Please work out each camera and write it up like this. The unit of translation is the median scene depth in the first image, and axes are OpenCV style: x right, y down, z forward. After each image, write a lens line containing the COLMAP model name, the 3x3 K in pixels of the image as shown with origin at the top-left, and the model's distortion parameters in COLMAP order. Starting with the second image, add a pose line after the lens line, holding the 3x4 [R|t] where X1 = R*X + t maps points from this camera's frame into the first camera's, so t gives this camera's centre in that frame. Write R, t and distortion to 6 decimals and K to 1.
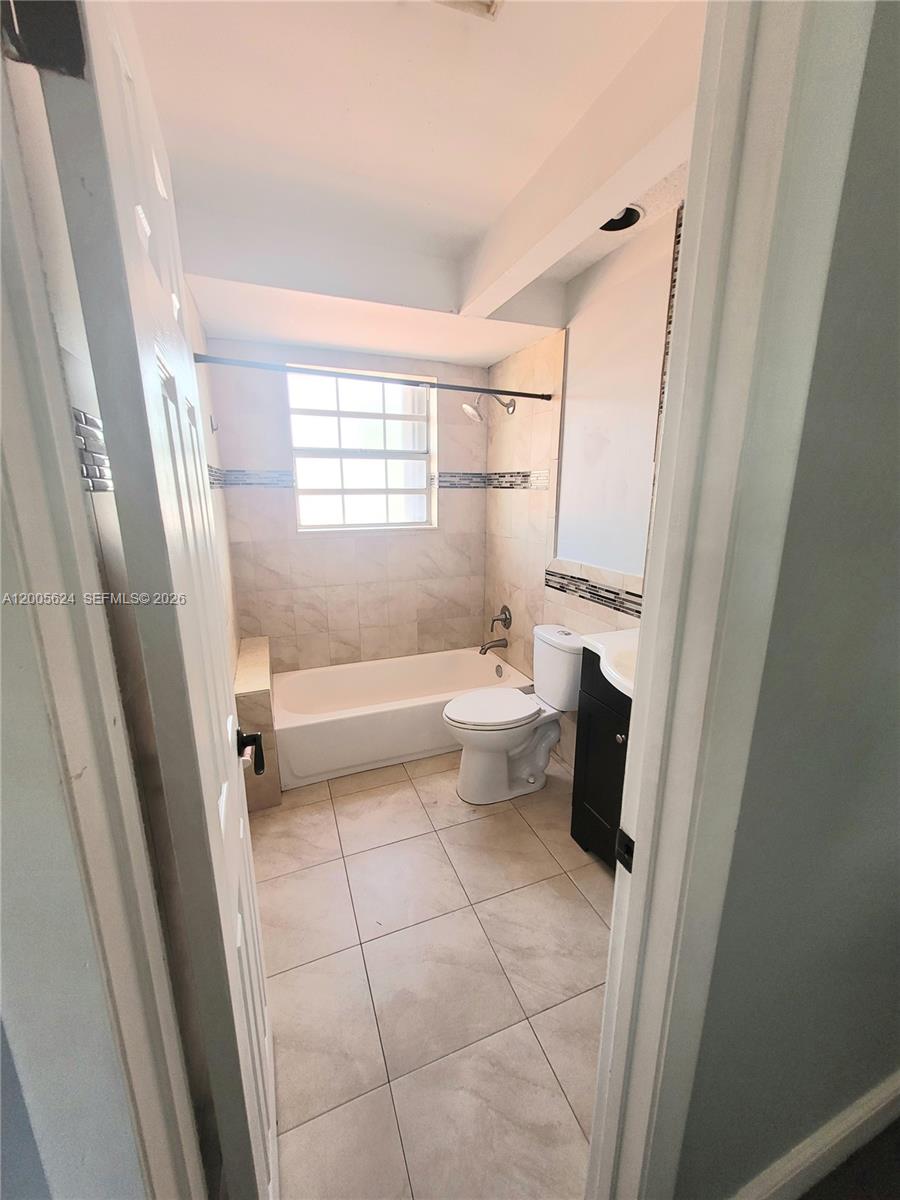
lens RADIAL K [[467.7, 0, 448.1], [0, 467.7, 601.3], [0, 0, 1]] dist [0.004531, -0.000922]
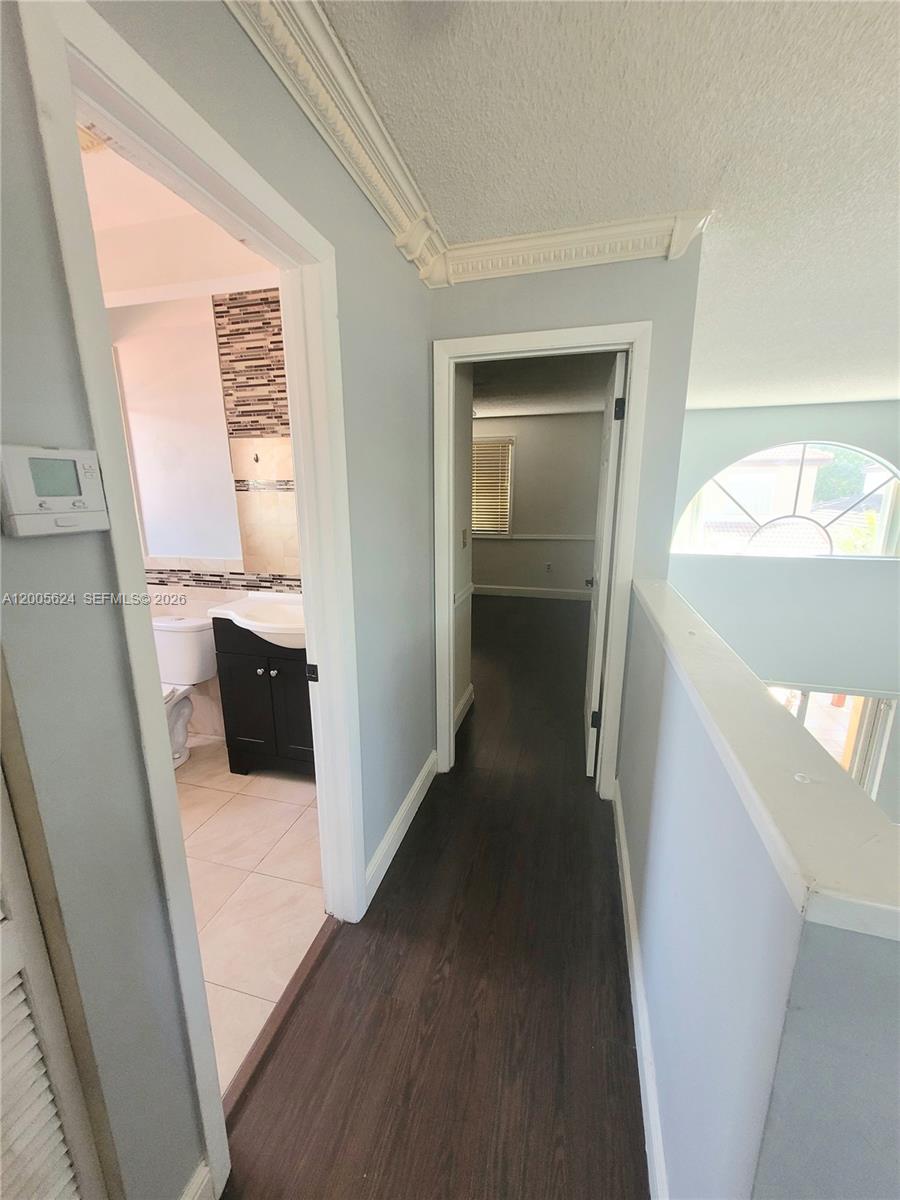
lens RADIAL K [[467.7, 0, 447.8], [0, 467.7, 593.7], [0, 0, 1]] dist [0.004531, -0.000922]
pose [[0.605586, -0.179488, 0.775274, -0.231318], [0.187685, 0.978963, 0.080040, 0.040222], [-0.773330, 0.097036, 0.626534, -0.230646]]
